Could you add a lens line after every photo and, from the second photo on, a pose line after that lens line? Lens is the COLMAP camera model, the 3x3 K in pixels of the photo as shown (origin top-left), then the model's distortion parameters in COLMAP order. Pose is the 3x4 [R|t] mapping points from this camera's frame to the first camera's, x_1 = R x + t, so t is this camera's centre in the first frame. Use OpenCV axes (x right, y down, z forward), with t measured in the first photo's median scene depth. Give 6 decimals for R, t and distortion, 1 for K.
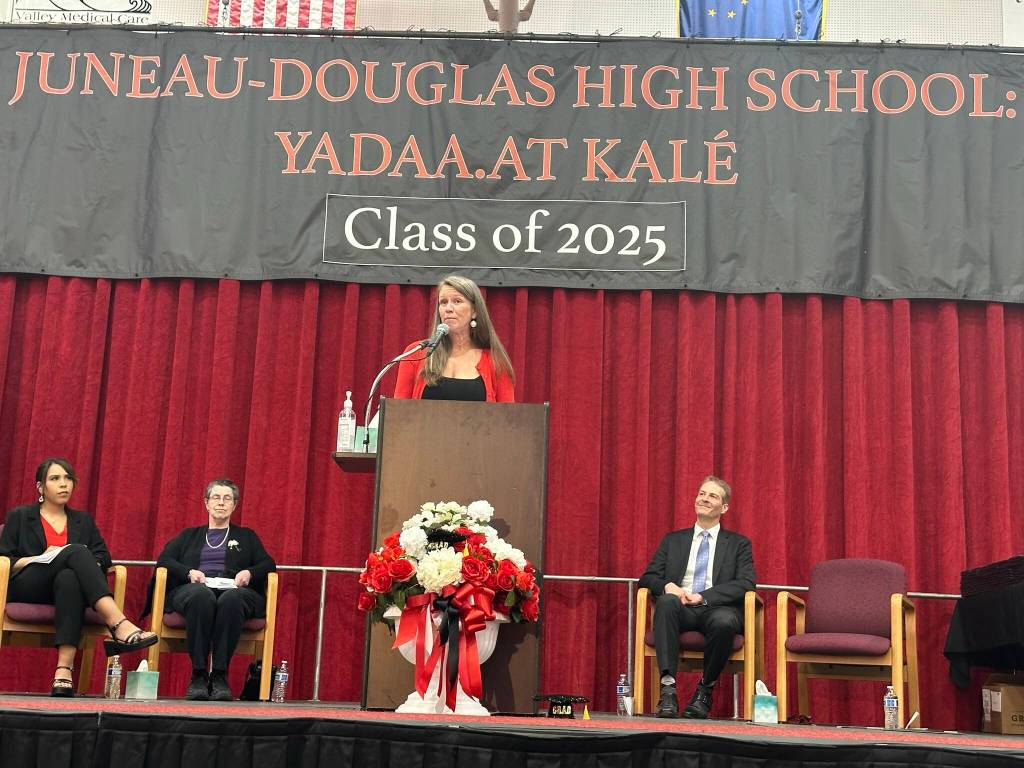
lens RADIAL K [[1464.9, 0, 509.3], [0, 1464.9, 401.4], [0, 0, 1]] dist [0.135063, -0.042582]
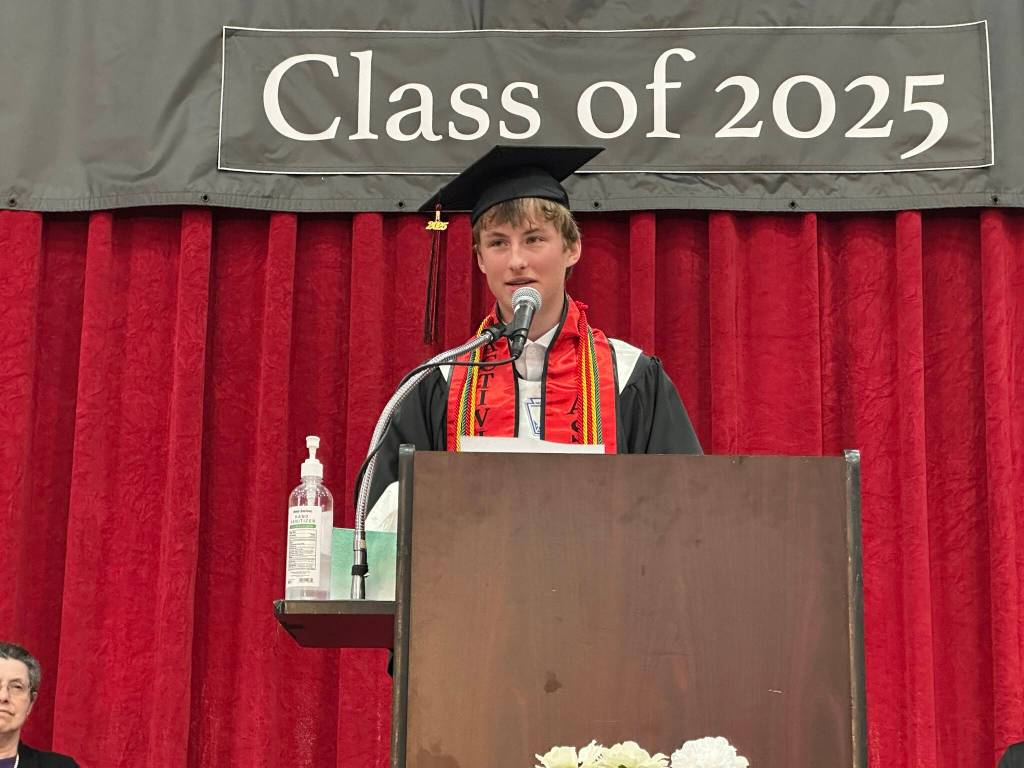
lens RADIAL K [[2435.5, 0, 512.0], [0, 2435.5, 384.0], [0, 0, 1]] dist [0.153959, 0.782486]
pose [[0.999715, -0.023860, -0.001208, -0.033564], [0.023812, 0.999251, -0.030500, 0.000028], [0.001935, 0.030462, 0.999534, 0.219284]]
